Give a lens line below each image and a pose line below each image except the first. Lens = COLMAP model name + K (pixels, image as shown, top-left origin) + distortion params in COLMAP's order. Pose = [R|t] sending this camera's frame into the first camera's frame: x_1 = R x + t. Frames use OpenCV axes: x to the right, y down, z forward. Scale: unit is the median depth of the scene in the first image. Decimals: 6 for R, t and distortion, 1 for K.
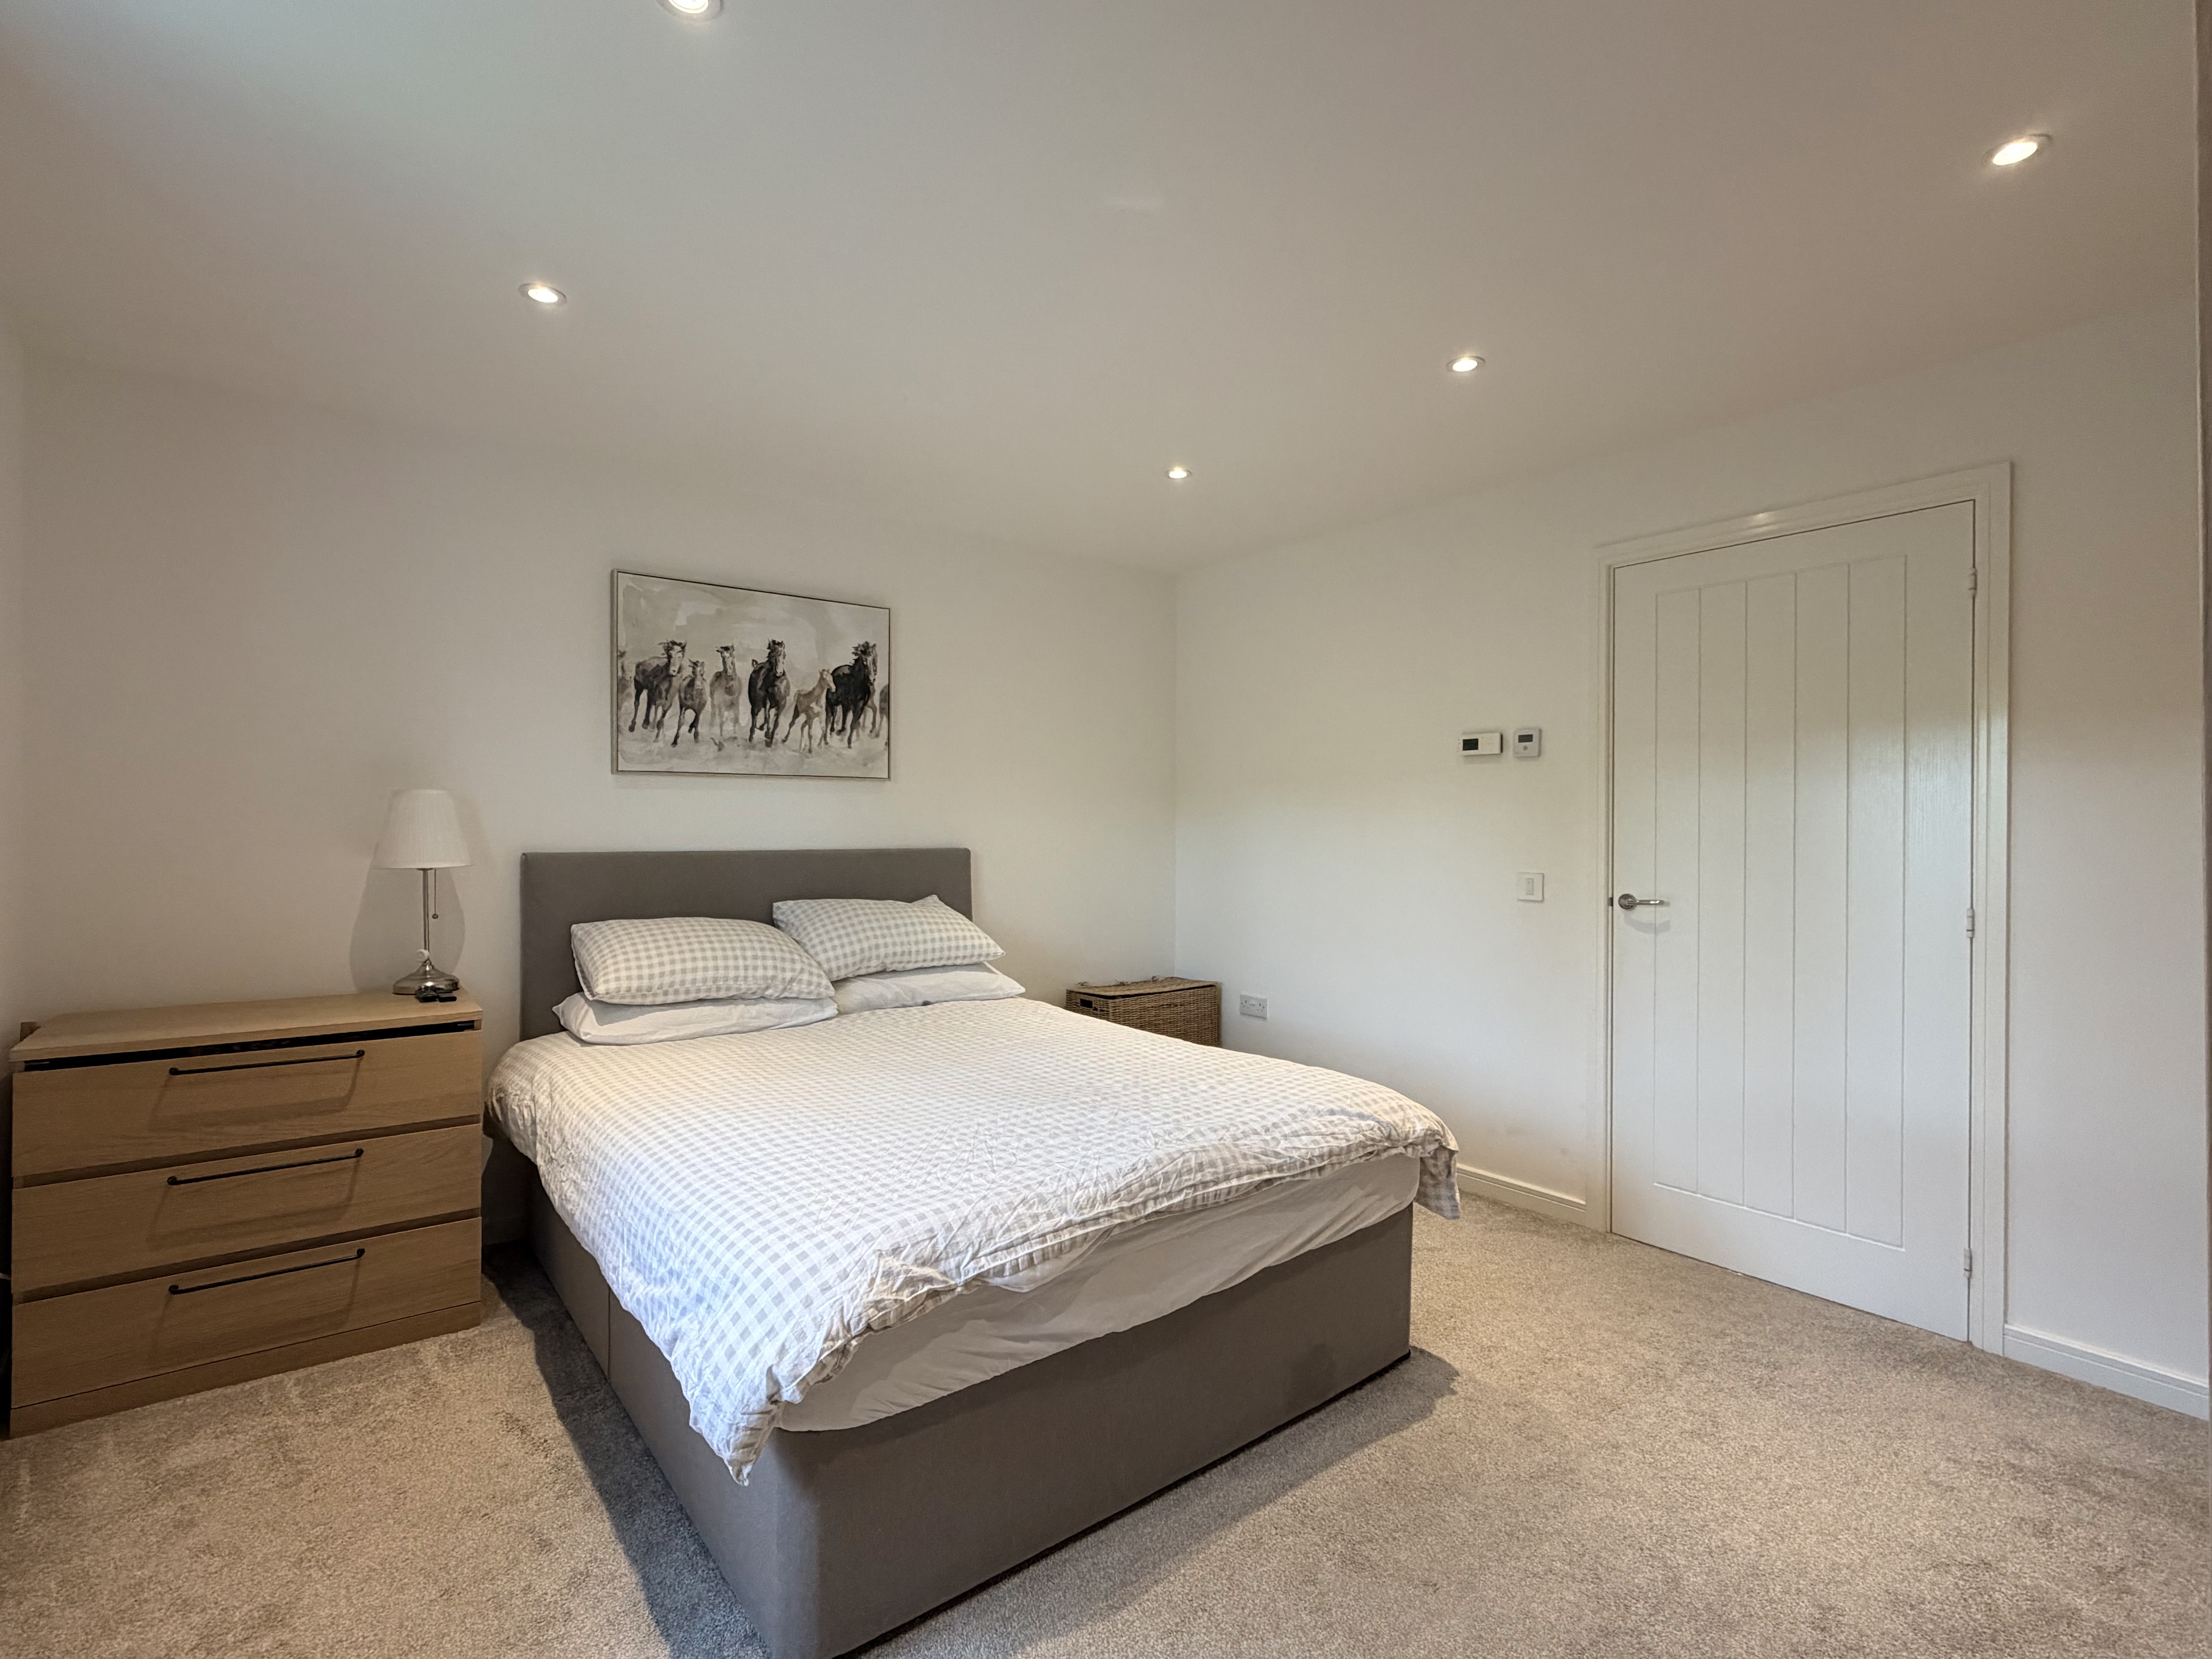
lens RADIAL K [[1037.4, 0, 1100.3], [0, 1037.4, 830.9], [0, 0, 1]] dist [0.000361, -0.000012]
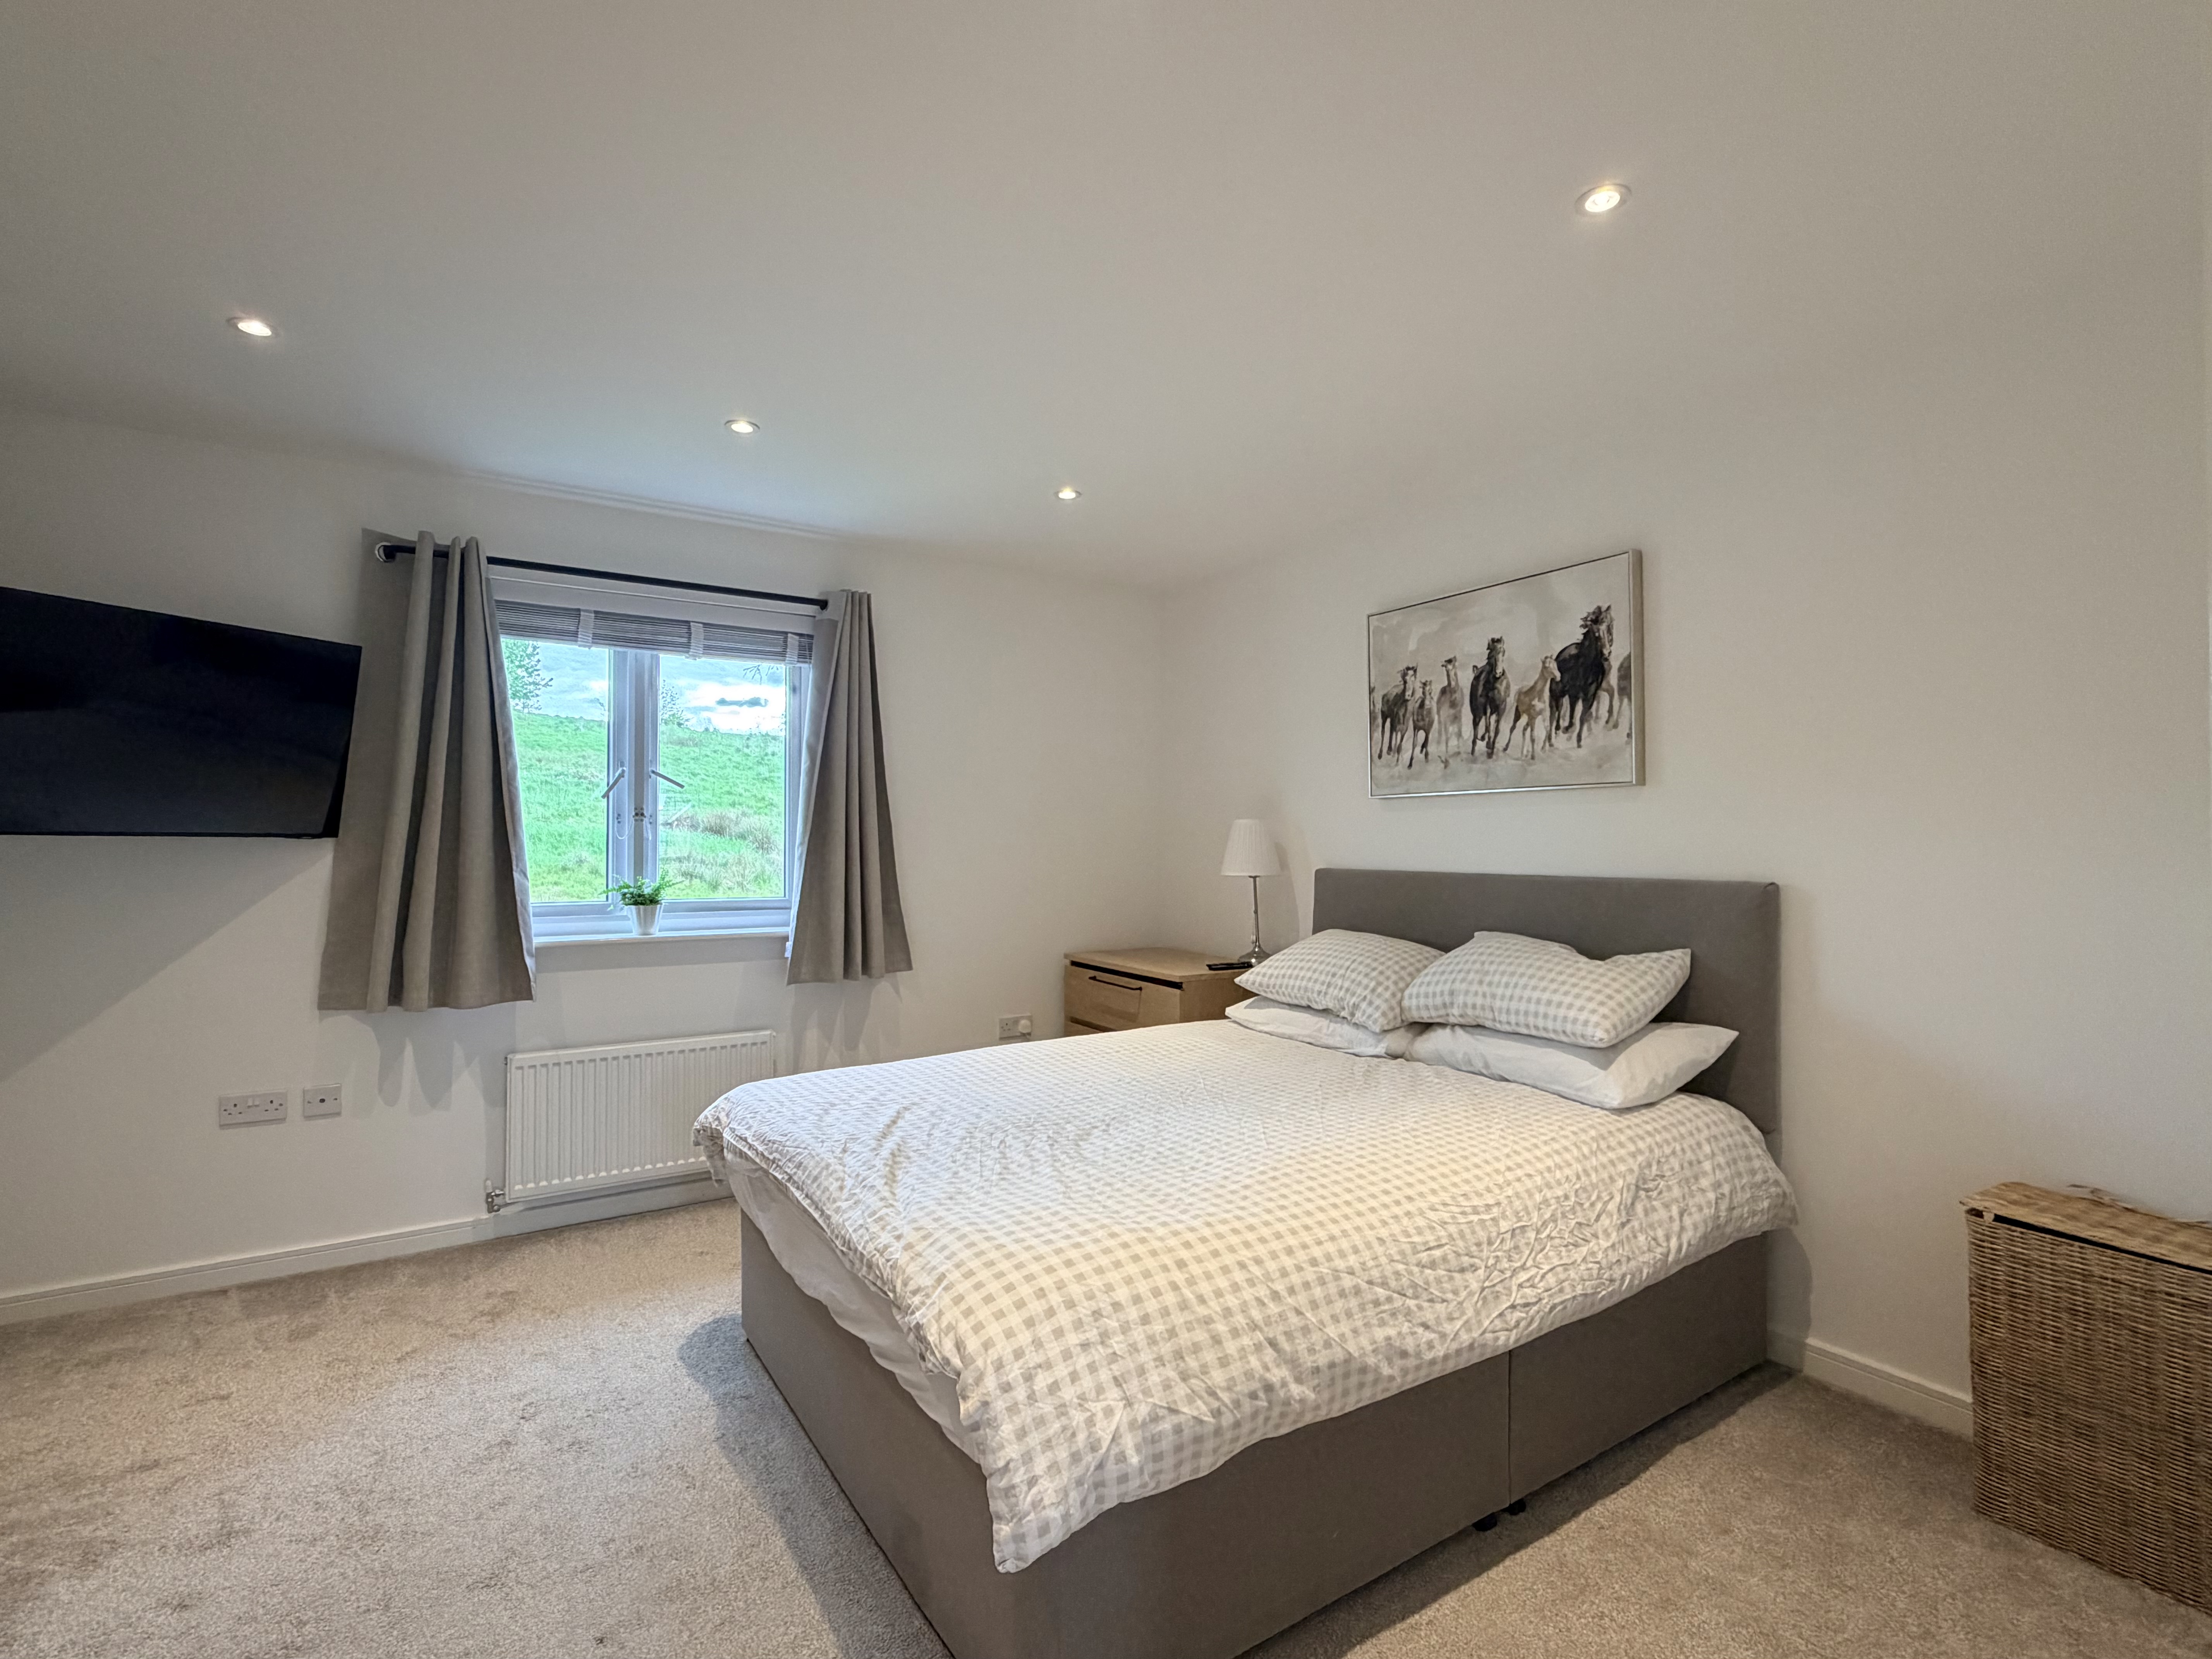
lens RADIAL K [[1034.5, 0, 1106.0], [0, 1034.5, 829.5], [0, 0, 1]] dist [-0.003471, -0.000390]
pose [[-0.092111, -0.012990, -0.995664, 0.602038], [-0.004867, 0.999909, -0.012595, -0.006383], [0.995737, 0.003686, -0.092165, 0.753163]]
